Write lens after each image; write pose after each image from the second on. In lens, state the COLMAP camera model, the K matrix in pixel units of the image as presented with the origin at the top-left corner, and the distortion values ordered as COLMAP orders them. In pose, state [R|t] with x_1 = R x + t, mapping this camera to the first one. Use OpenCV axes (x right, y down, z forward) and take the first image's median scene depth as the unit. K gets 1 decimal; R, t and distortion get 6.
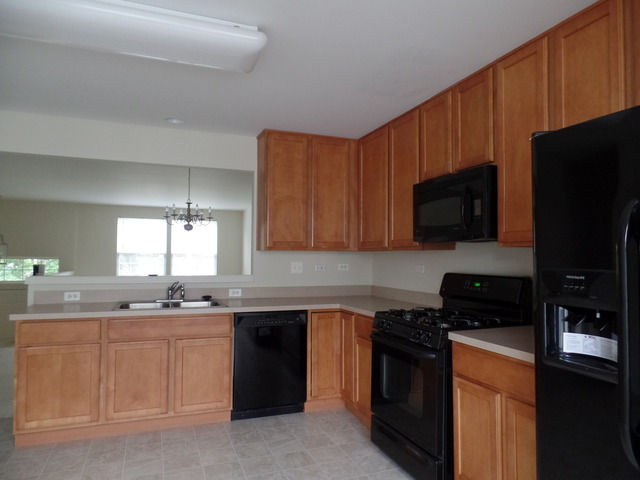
lens RADIAL K [[443.8, 0, 325.8], [0, 443.8, 245.1], [0, 0, 1]] dist [0.000522, 0.001440]
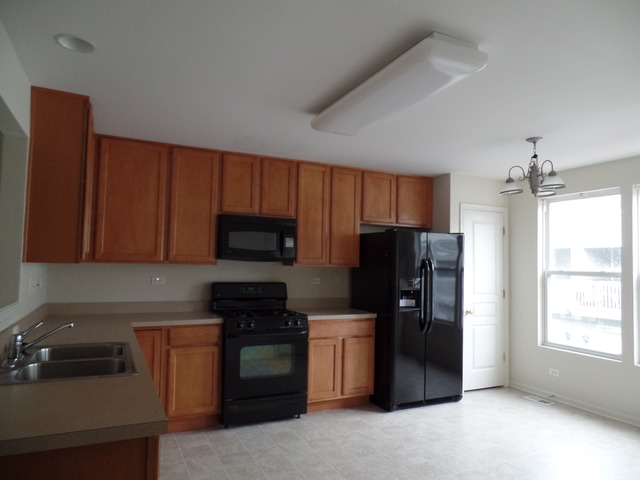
lens RADIAL K [[443.8, 0, 322.9], [0, 443.8, 243.2], [0, 0, 1]] dist [0.000522, 0.001440]
pose [[-0.087327, 0.042783, 0.995261, -0.942073], [-0.046884, 0.997794, -0.047006, -0.005804], [-0.995076, -0.050766, -0.085129, 0.710503]]
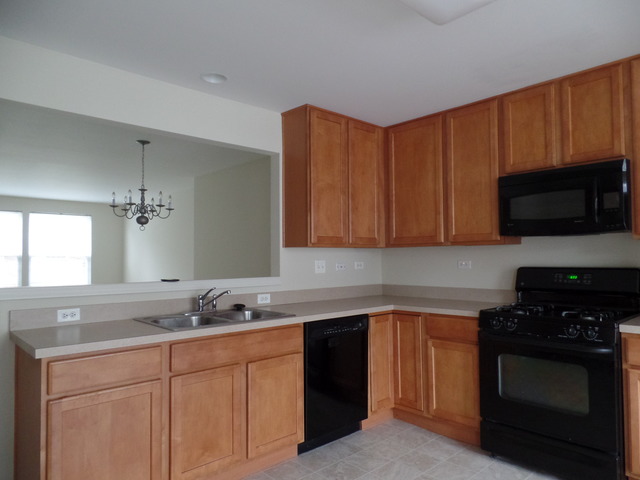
lens RADIAL K [[443.8, 0, 322.7], [0, 443.8, 244.4], [0, 0, 1]] dist [0.000522, 0.001440]
pose [[0.926762, -0.004038, 0.375628, -0.456386], [0.005745, 0.999978, -0.003425, 0.010854], [-0.375605, 0.005332, 0.926764, 0.215627]]
